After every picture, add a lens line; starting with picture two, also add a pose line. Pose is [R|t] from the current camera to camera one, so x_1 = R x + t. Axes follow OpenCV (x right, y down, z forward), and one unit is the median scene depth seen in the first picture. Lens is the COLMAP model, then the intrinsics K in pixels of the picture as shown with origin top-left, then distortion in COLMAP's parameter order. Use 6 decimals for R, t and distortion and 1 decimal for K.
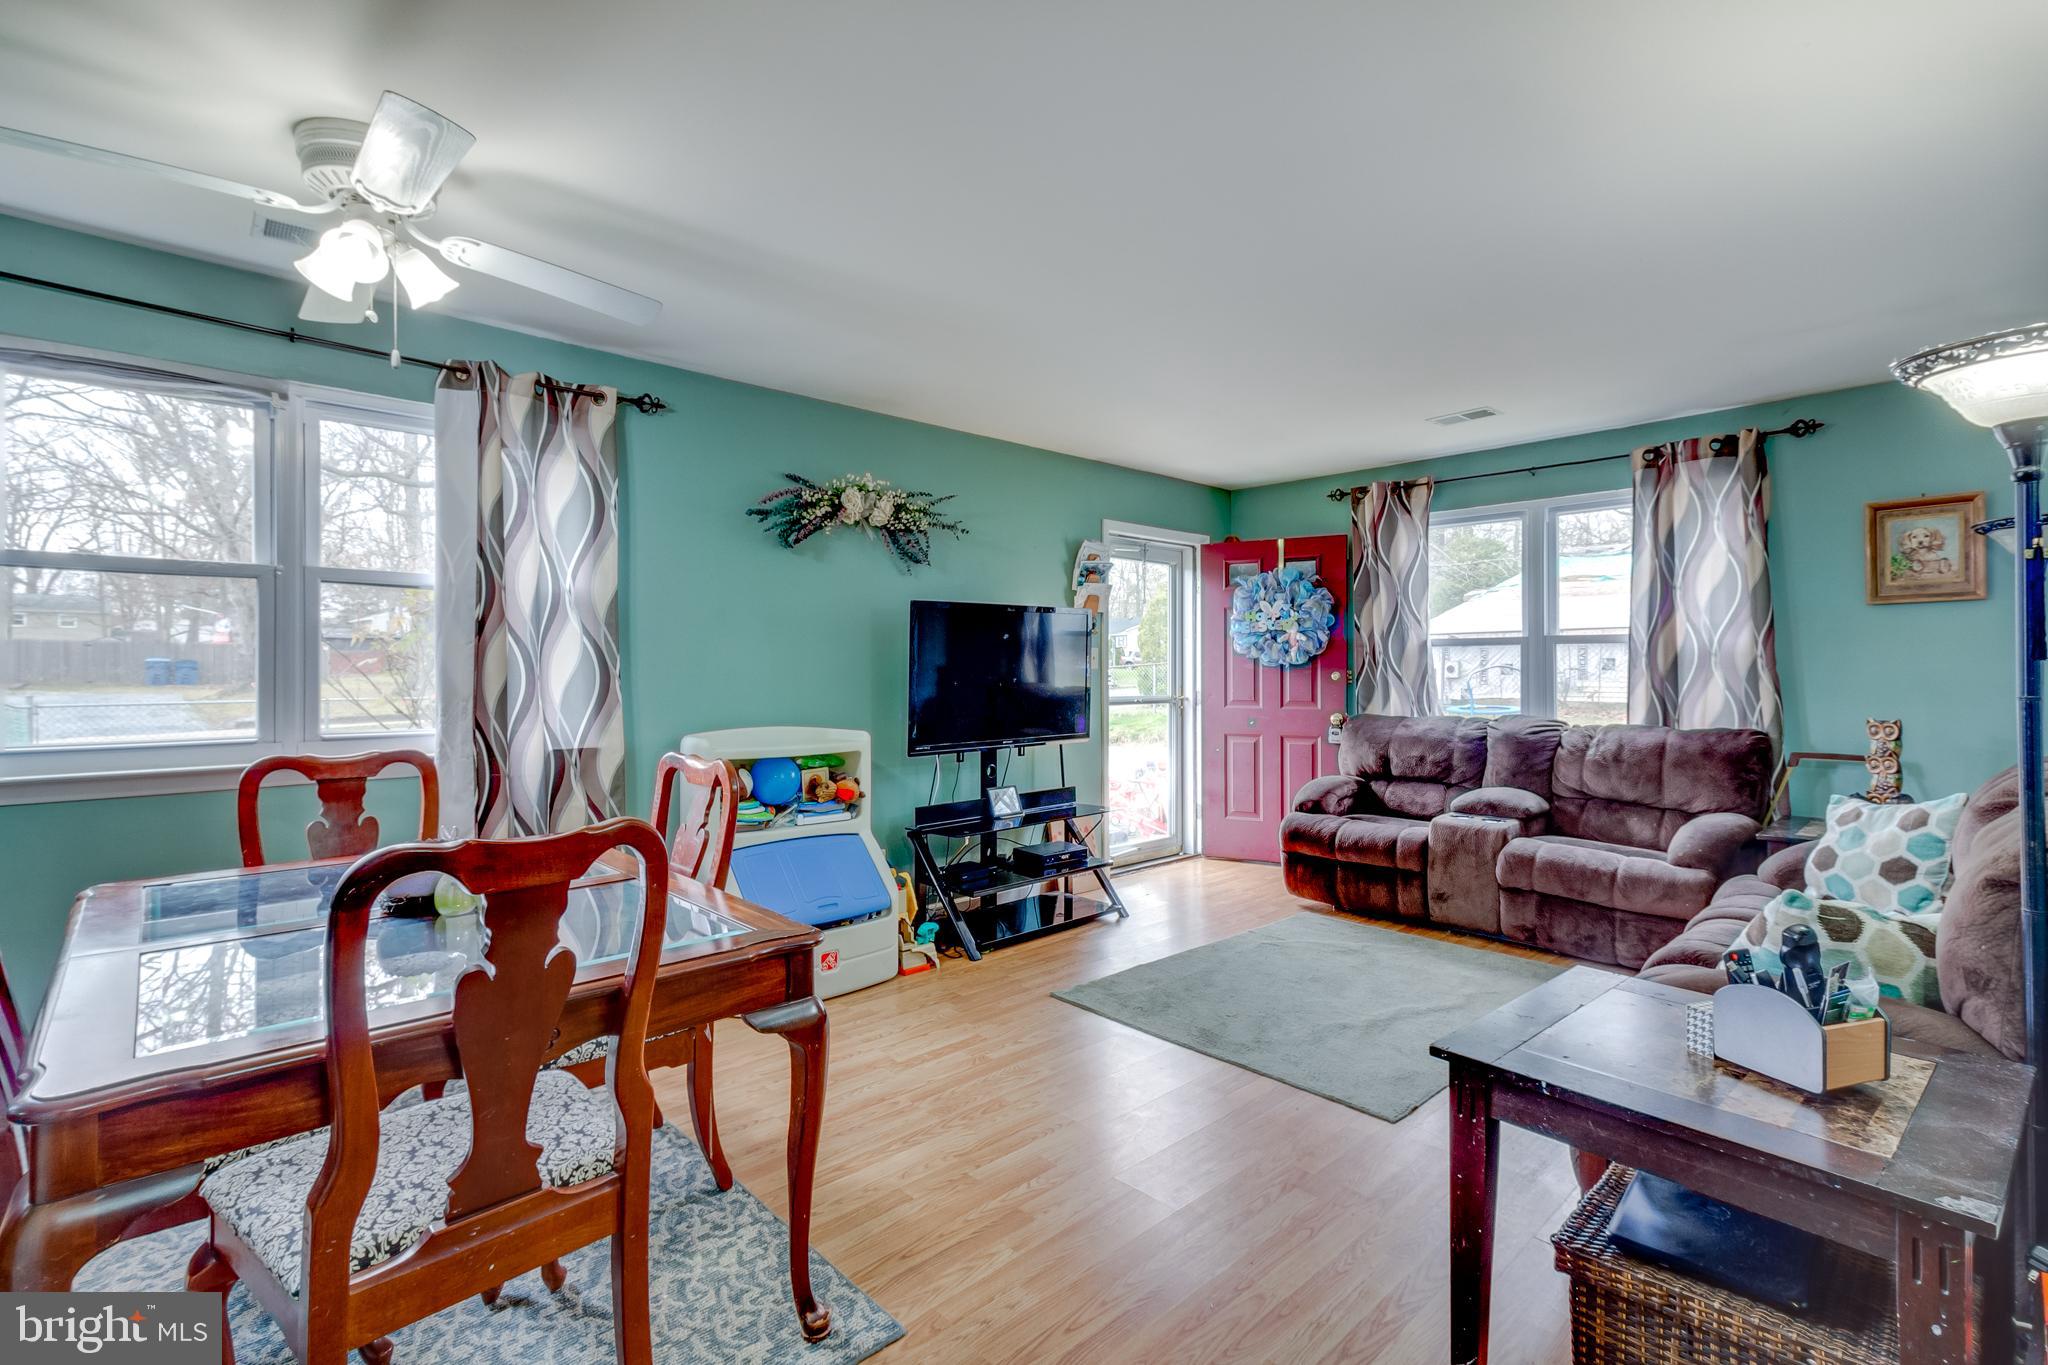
lens RADIAL K [[941.1, 0, 1020.6], [0, 941.1, 663.2], [0, 0, 1]] dist [0.013536, -0.000083]
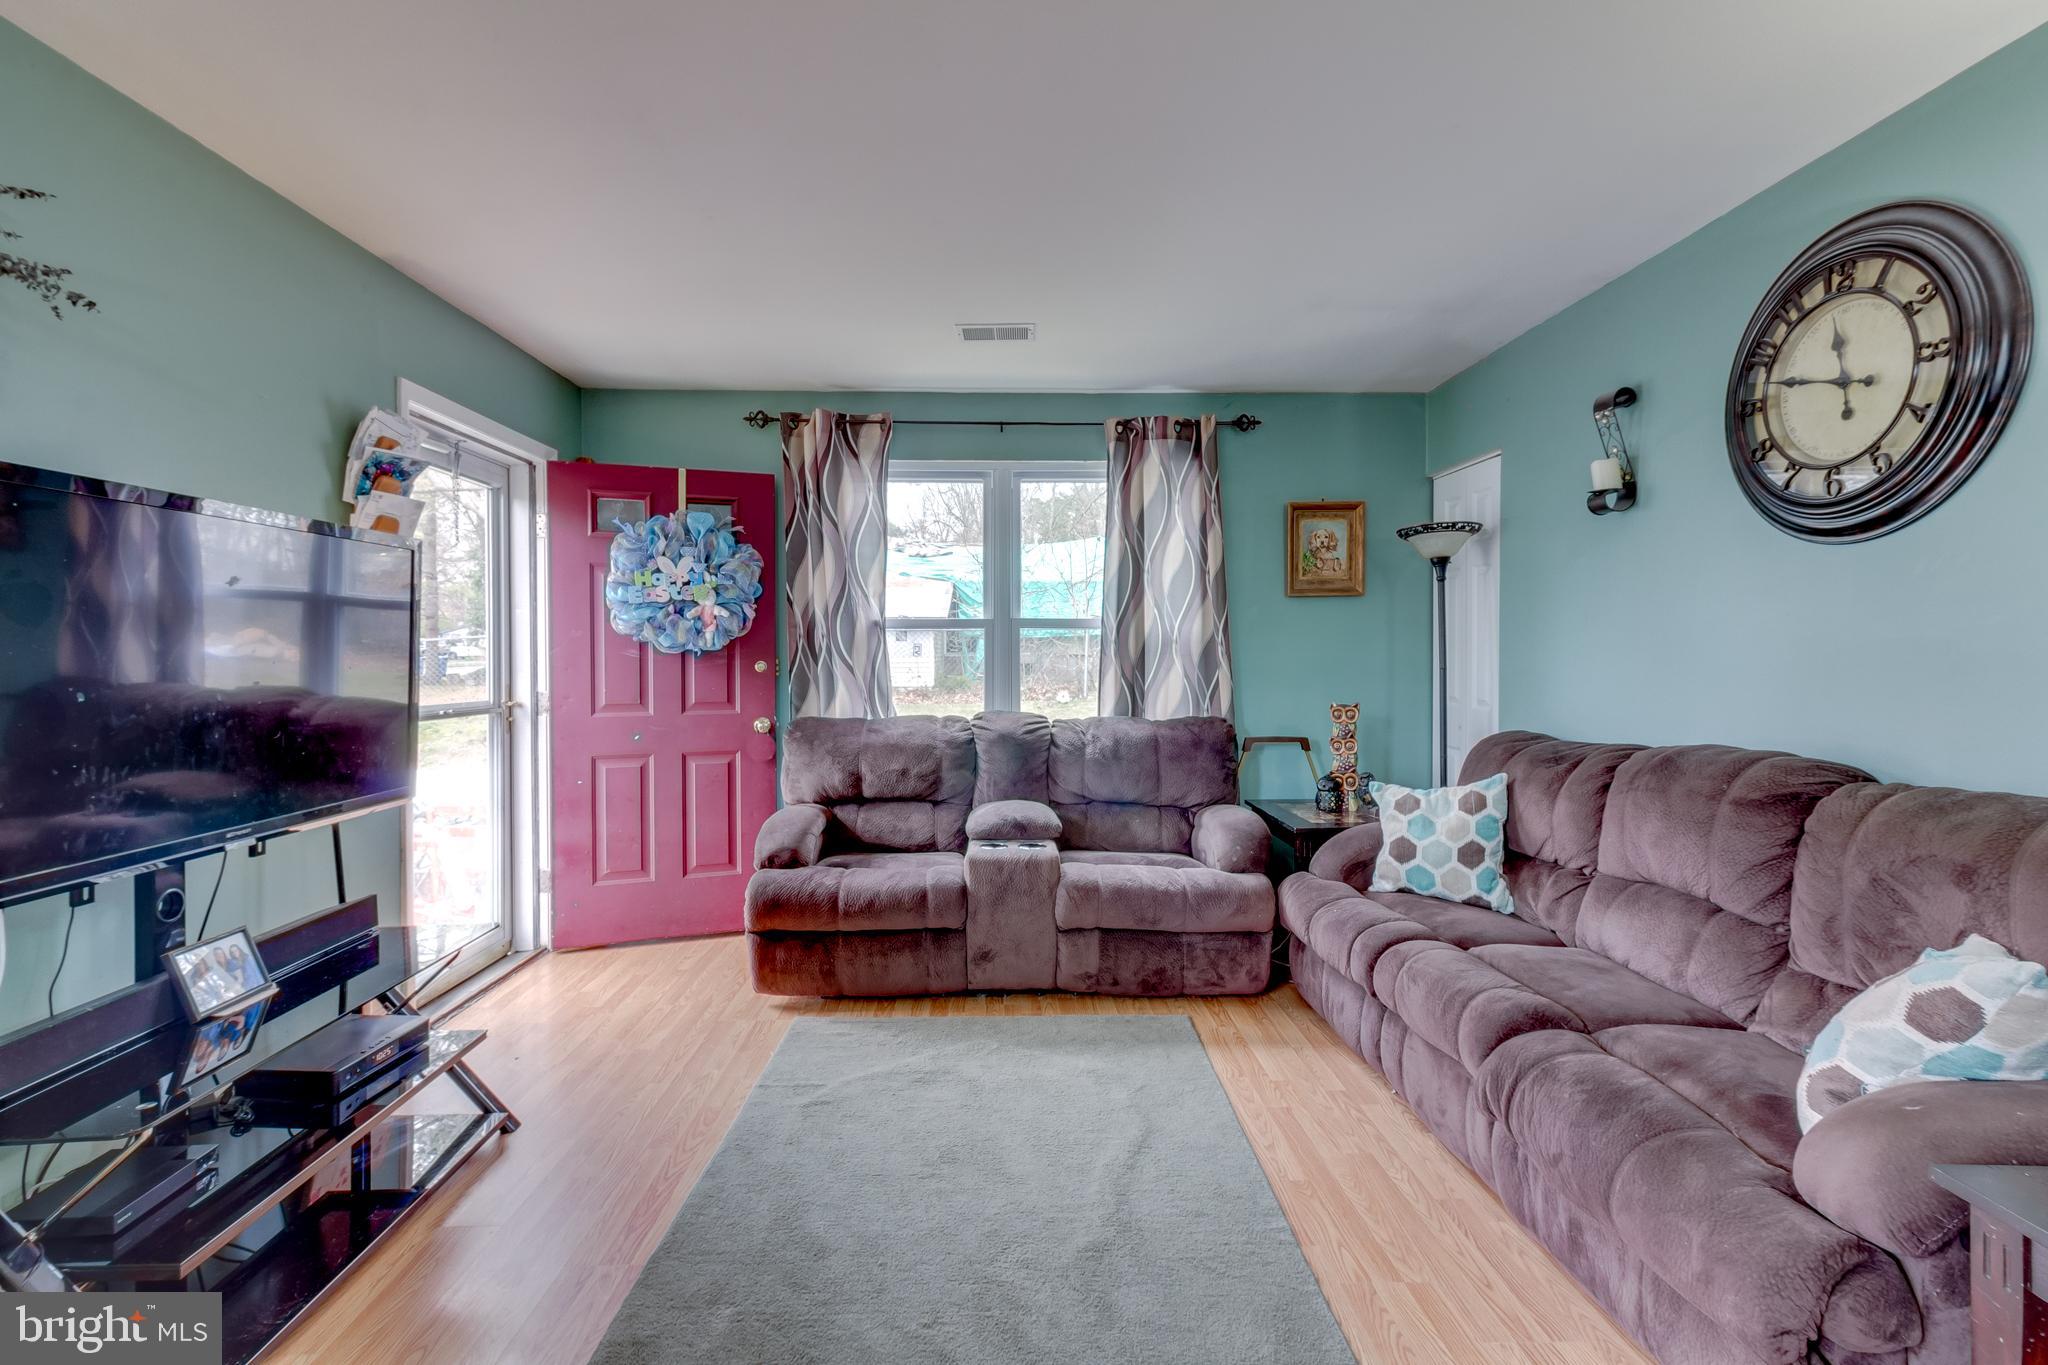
lens RADIAL K [[941.1, 0, 1020.6], [0, 941.1, 663.2], [0, 0, 1]] dist [0.013536, -0.000083]
pose [[0.662786, -0.007576, 0.748771, -0.092171], [-0.003003, 0.999914, 0.012776, 0.001181], [-0.748803, -0.010716, 0.662706, 0.425376]]
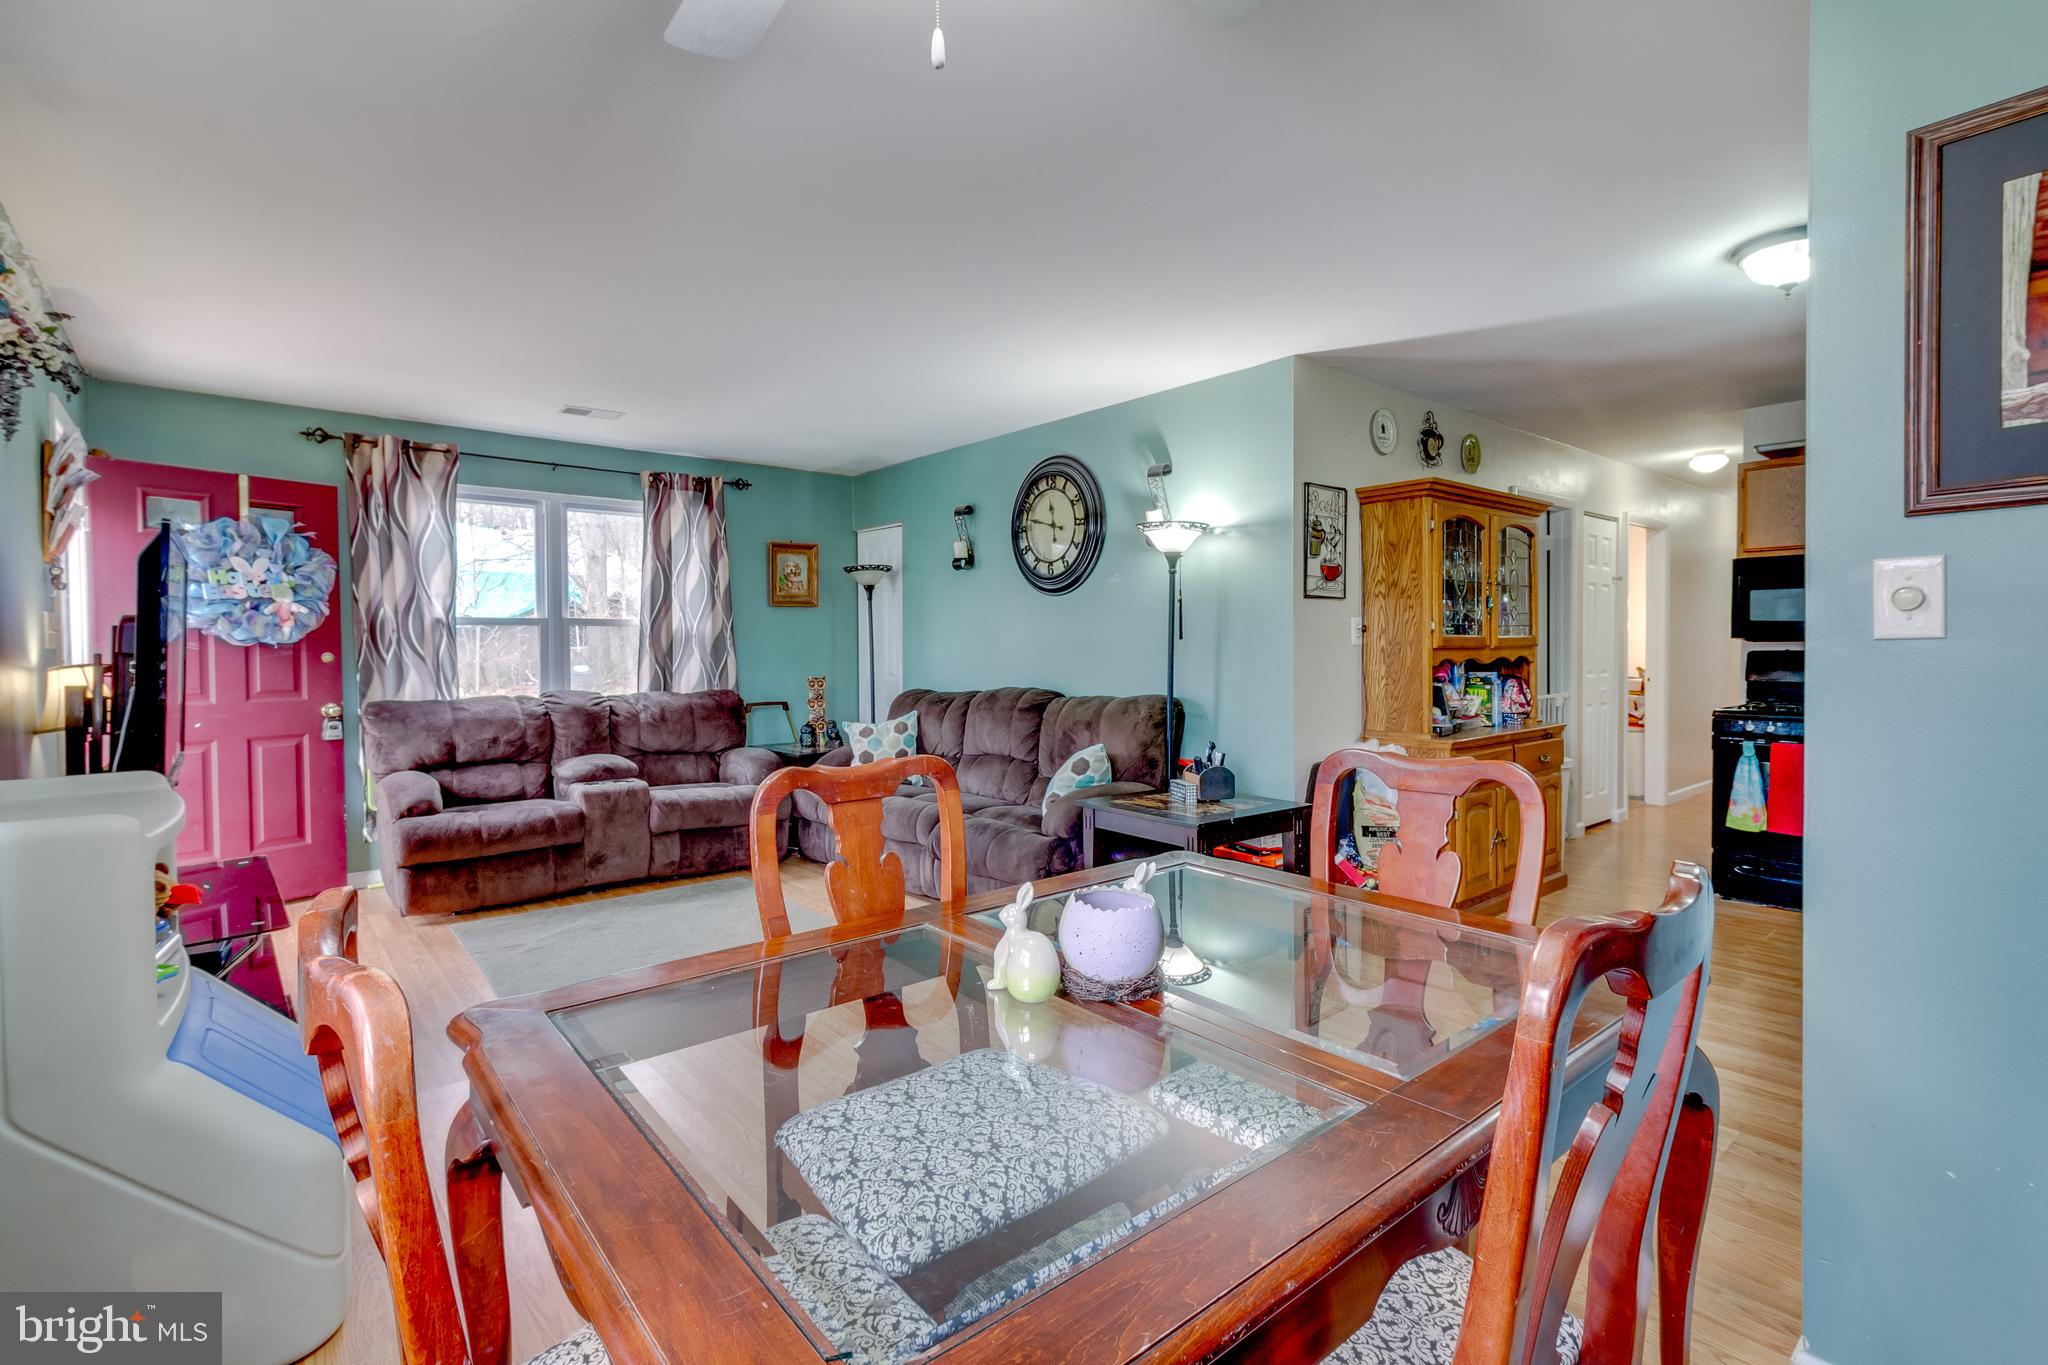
lens RADIAL K [[941.1, 0, 1020.6], [0, 941.1, 663.2], [0, 0, 1]] dist [0.013536, -0.000083]
pose [[0.050387, -0.017428, 0.998578, -0.532453], [-0.000103, 0.999848, 0.017455, 0.004605], [-0.998730, -0.000982, 0.050378, 0.417070]]
